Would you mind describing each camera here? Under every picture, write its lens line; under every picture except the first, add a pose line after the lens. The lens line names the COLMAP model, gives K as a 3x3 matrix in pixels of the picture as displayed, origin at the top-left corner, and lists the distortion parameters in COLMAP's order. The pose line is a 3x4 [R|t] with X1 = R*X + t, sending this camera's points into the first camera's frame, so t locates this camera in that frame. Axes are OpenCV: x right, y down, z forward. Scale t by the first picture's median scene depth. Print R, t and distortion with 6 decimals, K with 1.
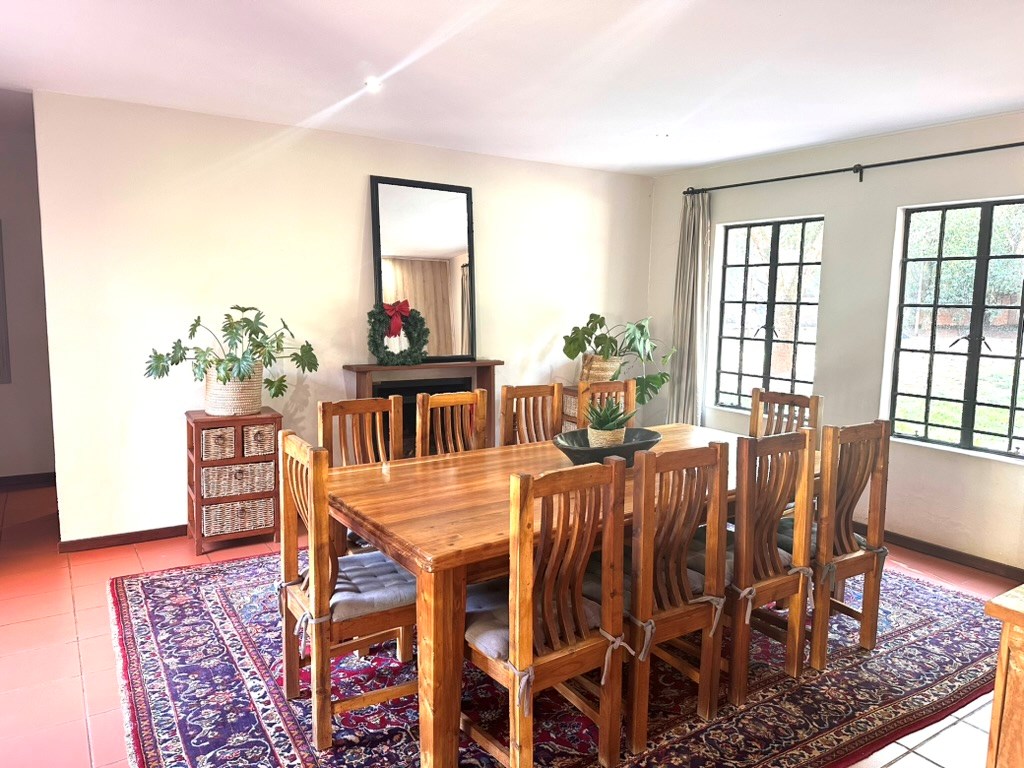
lens RADIAL K [[708.1, 0, 517.4], [0, 708.1, 384.2], [0, 0, 1]] dist [0.057168, -0.067303]
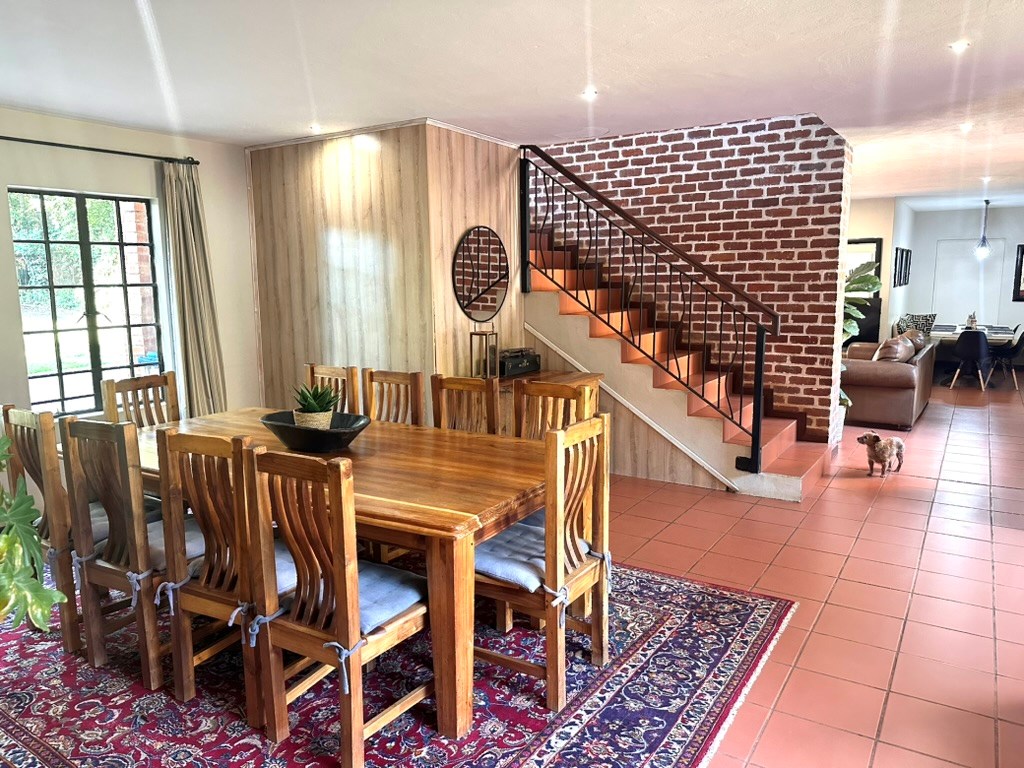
lens RADIAL K [[708.1, 0, 518.3], [0, 708.1, 386.2], [0, 0, 1]] dist [0.057168, -0.067303]
pose [[-0.399756, -0.150996, 0.904099, -1.140727], [0.116824, 0.969902, 0.213641, -0.194966], [-0.909146, 0.191025, -0.370084, 1.380825]]
